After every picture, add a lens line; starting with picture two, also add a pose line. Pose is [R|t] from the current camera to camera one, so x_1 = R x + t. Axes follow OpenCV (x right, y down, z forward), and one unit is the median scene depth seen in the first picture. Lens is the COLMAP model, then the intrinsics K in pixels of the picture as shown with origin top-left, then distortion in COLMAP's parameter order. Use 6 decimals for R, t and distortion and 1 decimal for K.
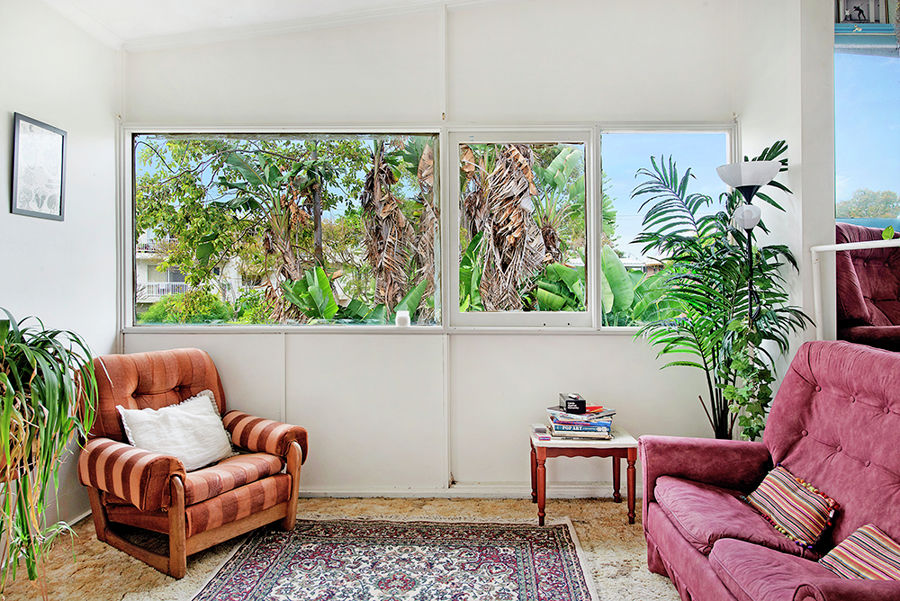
lens RADIAL K [[609.8, 0, 450.0], [0, 609.8, 300.5], [0, 0, 1]] dist [0.004953, 0.000103]
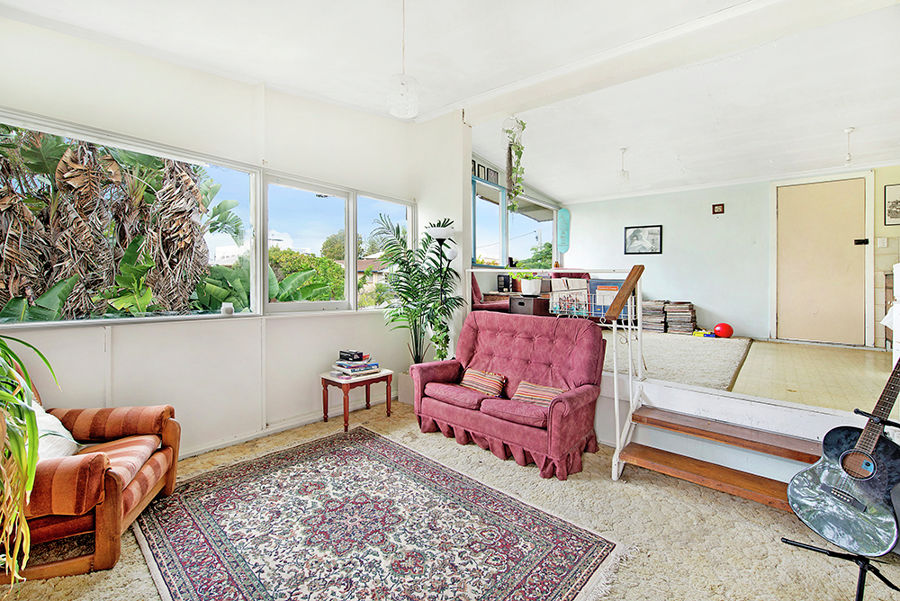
lens RADIAL K [[392.5, 0, 453.6], [0, 392.5, 291.6], [0, 0, 1]] dist [-0.000020, -0.000237]
pose [[0.635884, -0.006024, 0.771761, -0.483943], [0.003268, 0.999982, 0.005114, -0.011711], [-0.771778, -0.000730, 0.635892, 0.108608]]
